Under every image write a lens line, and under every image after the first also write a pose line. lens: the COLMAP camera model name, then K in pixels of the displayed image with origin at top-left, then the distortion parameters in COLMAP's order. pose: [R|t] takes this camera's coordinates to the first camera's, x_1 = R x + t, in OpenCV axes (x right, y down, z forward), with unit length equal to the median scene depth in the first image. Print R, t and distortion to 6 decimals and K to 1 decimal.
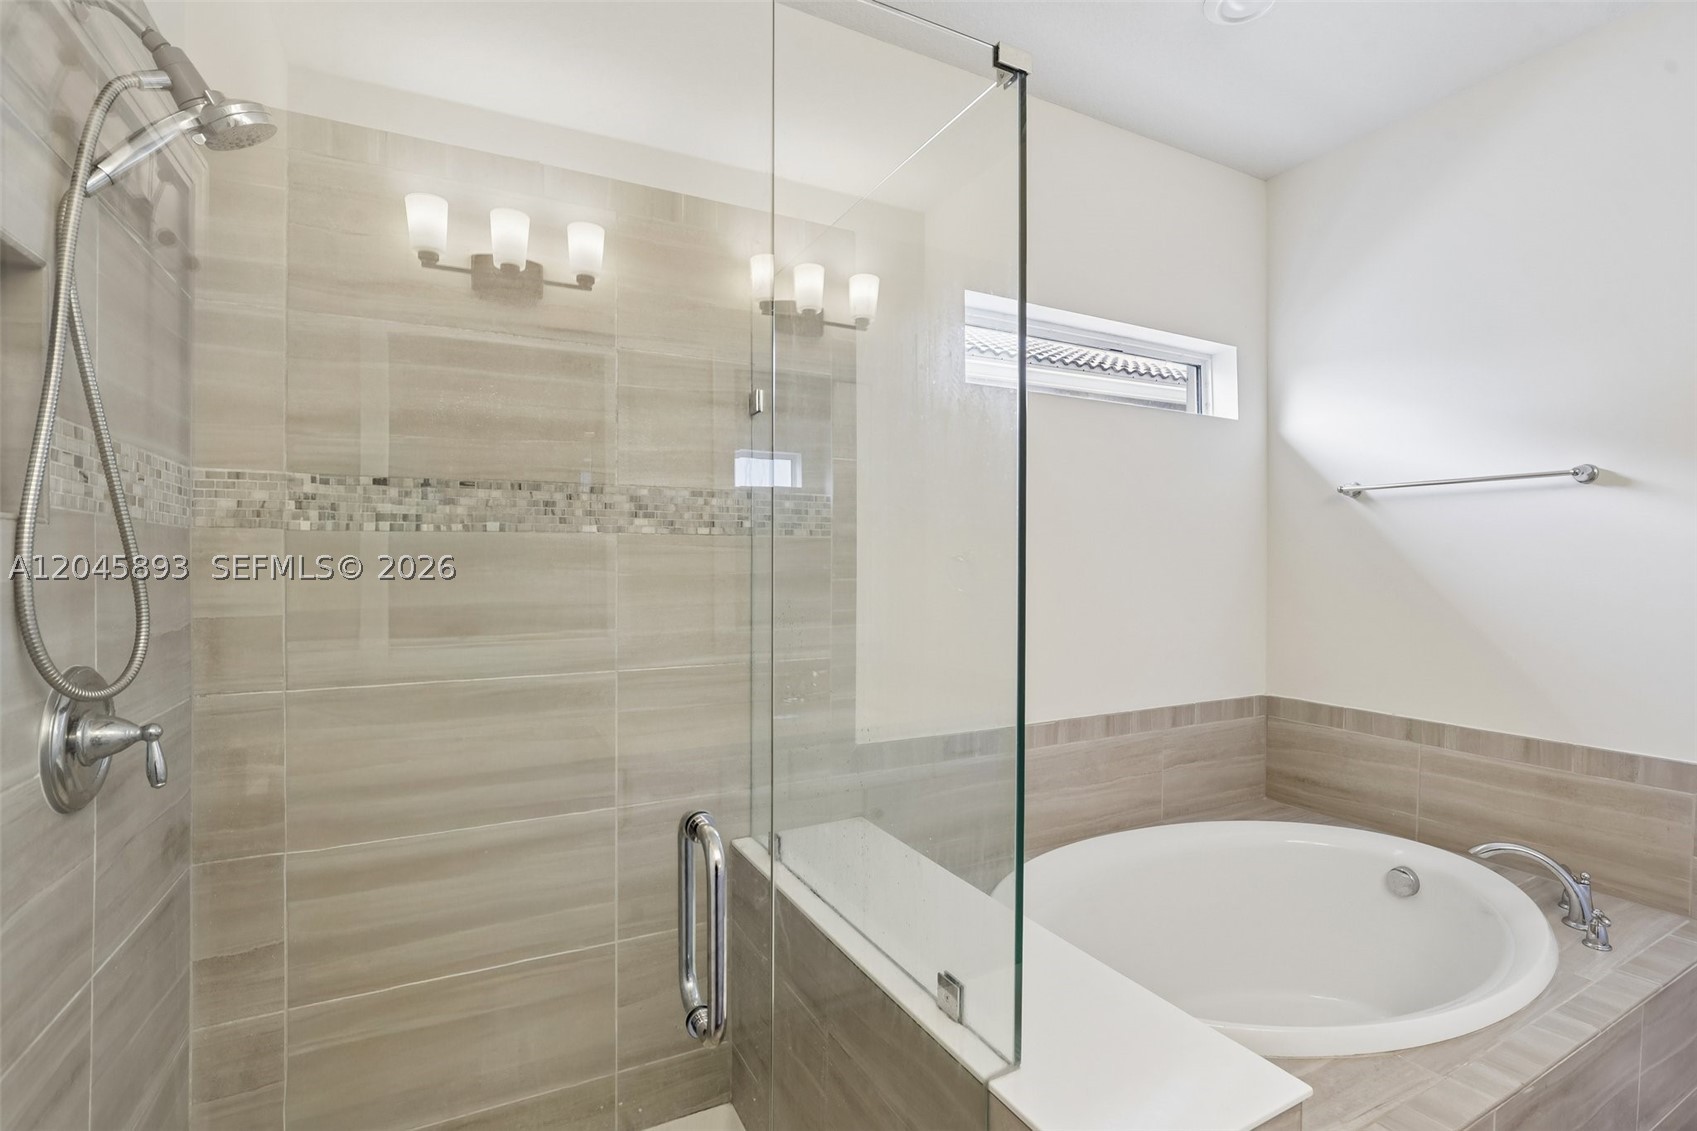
lens RADIAL K [[784.6, 0, 845.8], [0, 784.6, 574.6], [0, 0, 1]] dist [-0.027378, 0.006037]
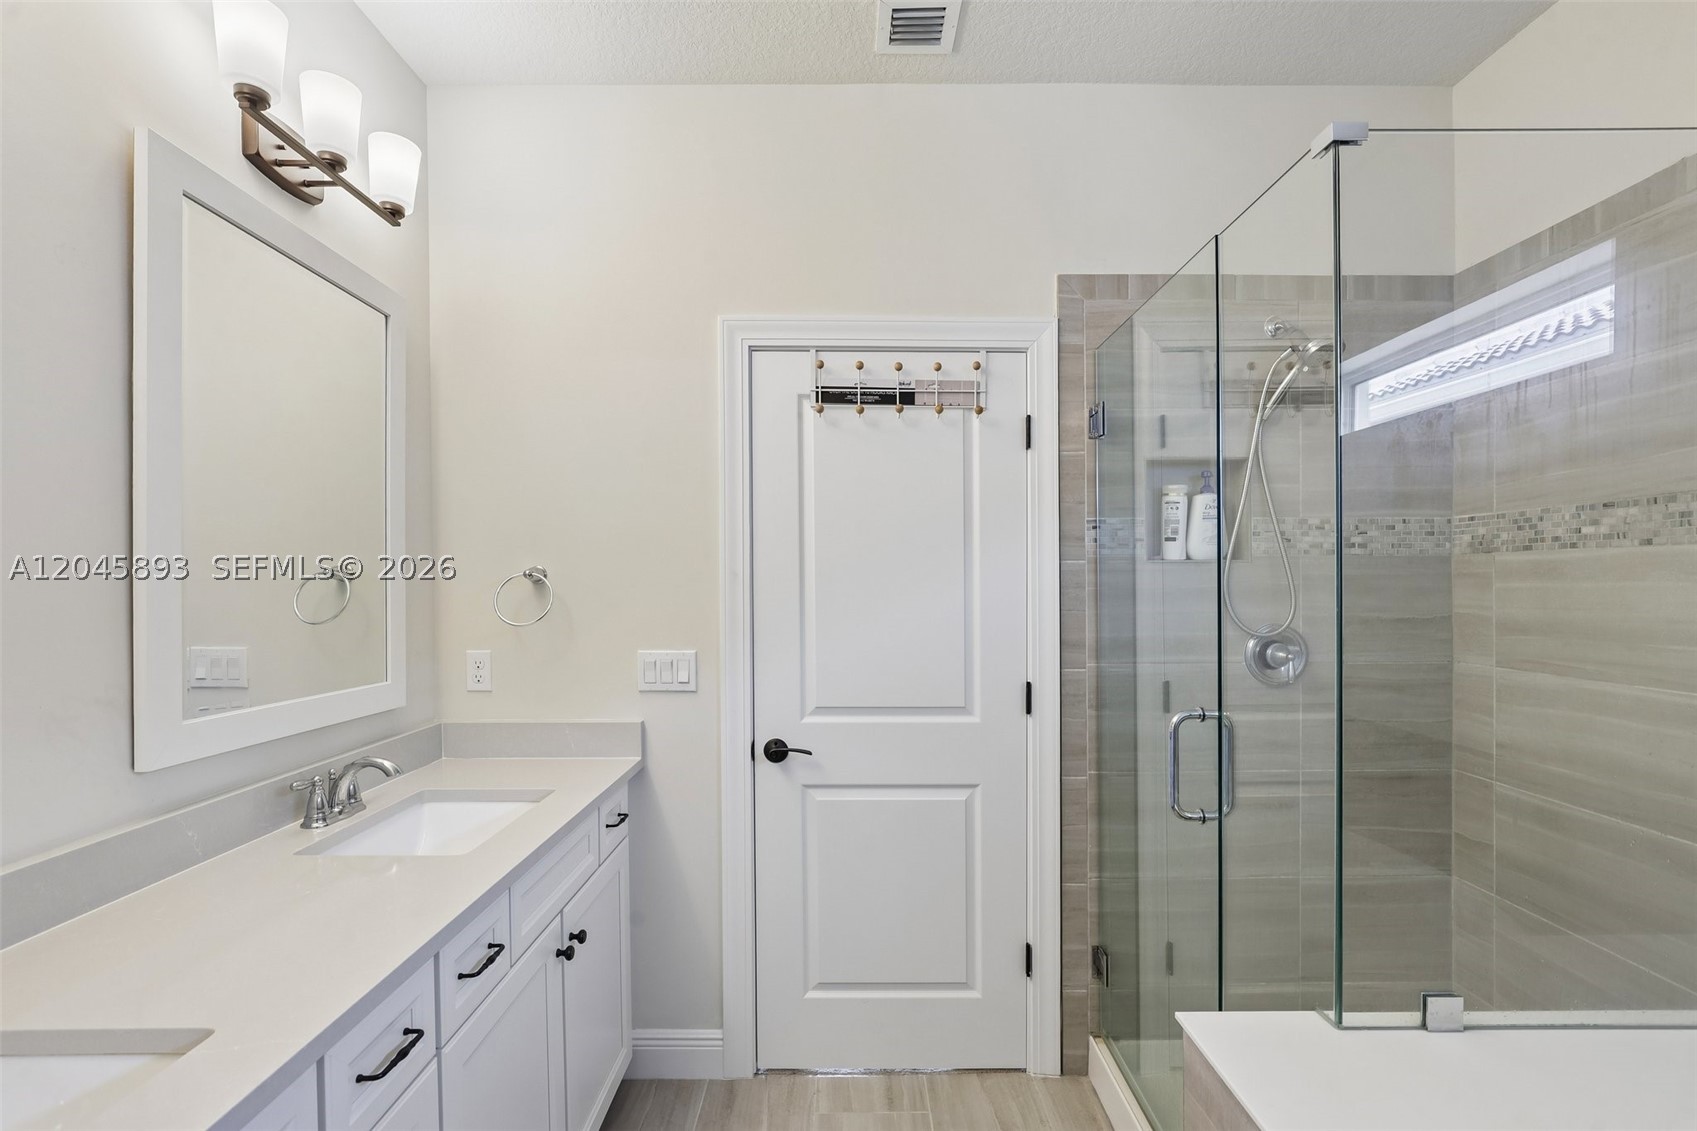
lens RADIAL K [[784.6, 0, 850.8], [0, 784.6, 578.3], [0, 0, 1]] dist [-0.027378, 0.006037]
pose [[-0.459823, 0.000383, -0.888010, 0.823022], [-0.007461, 0.999963, 0.004294, -0.009457], [0.887979, 0.008600, -0.459803, 0.486489]]
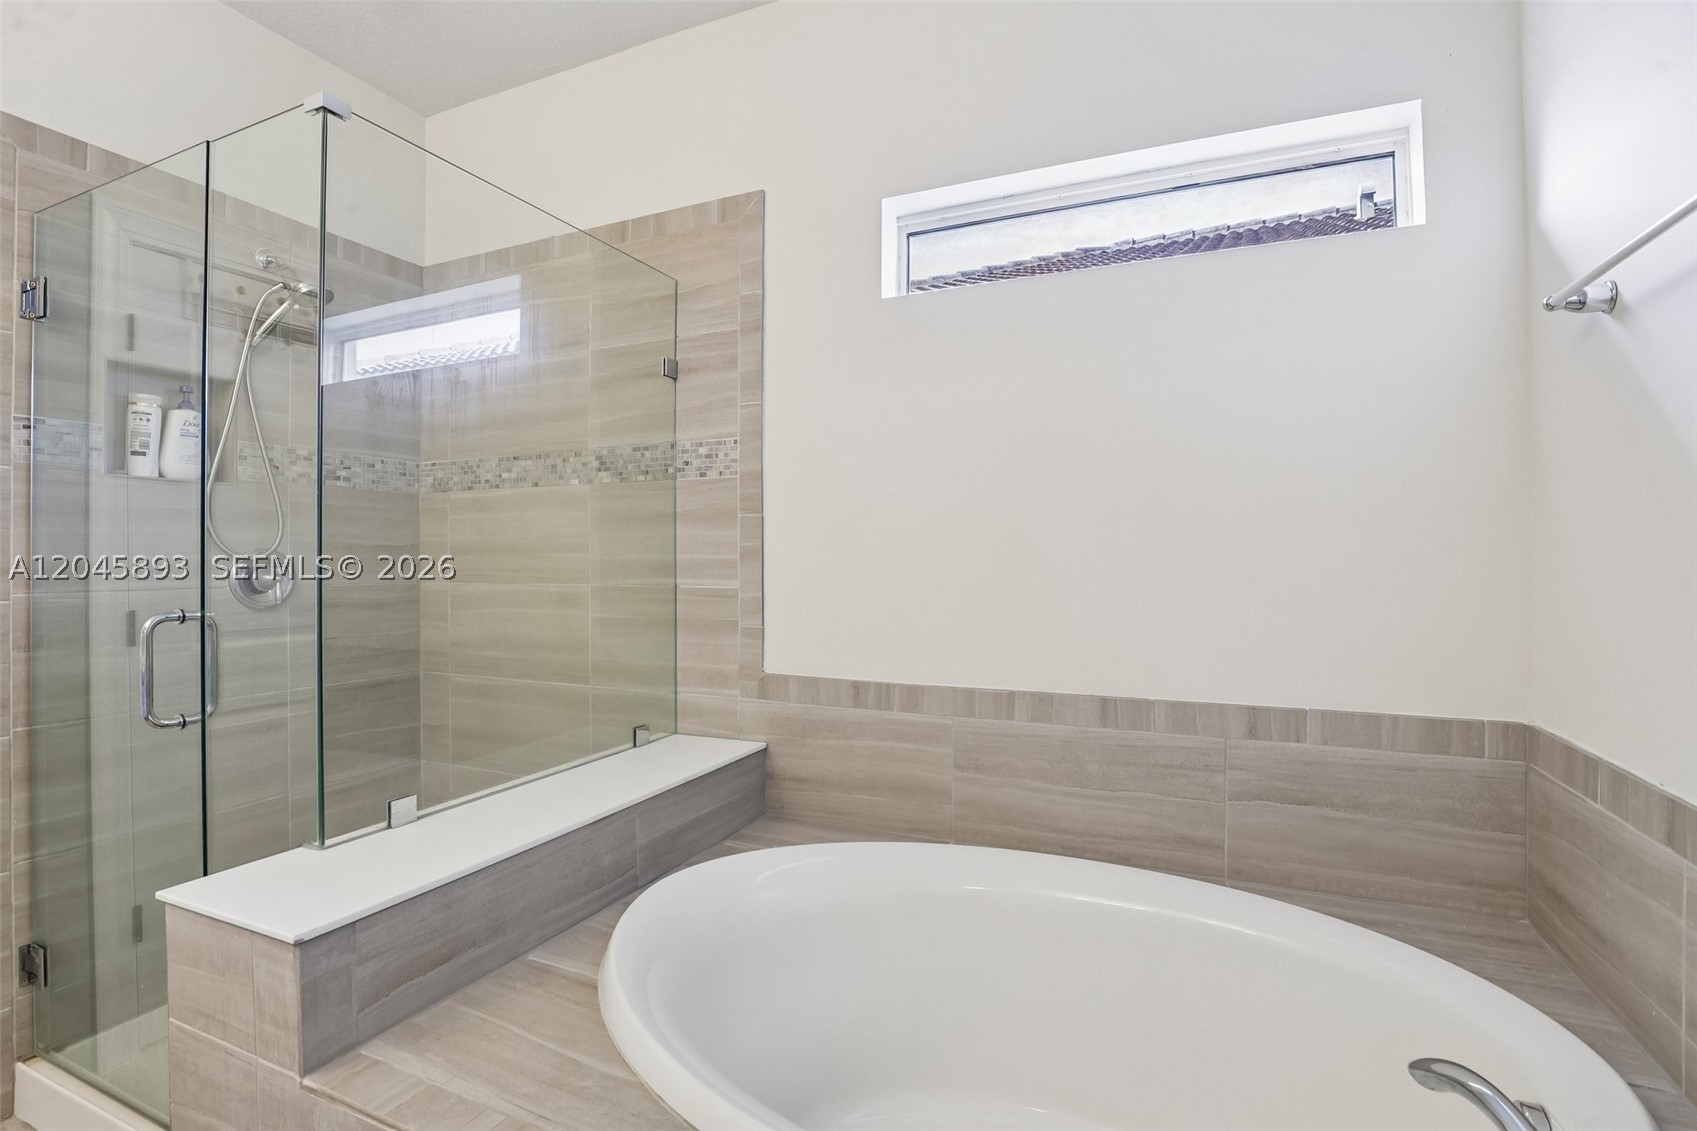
lens RADIAL K [[784.6, 0, 847.7], [0, 784.6, 564.1], [0, 0, 1]] dist [-0.027378, 0.006037]
pose [[0.619489, 0.003152, -0.784999, 1.006527], [-0.013082, 0.999895, -0.006309, 0.085153], [0.784896, 0.014177, 0.619465, 0.484952]]
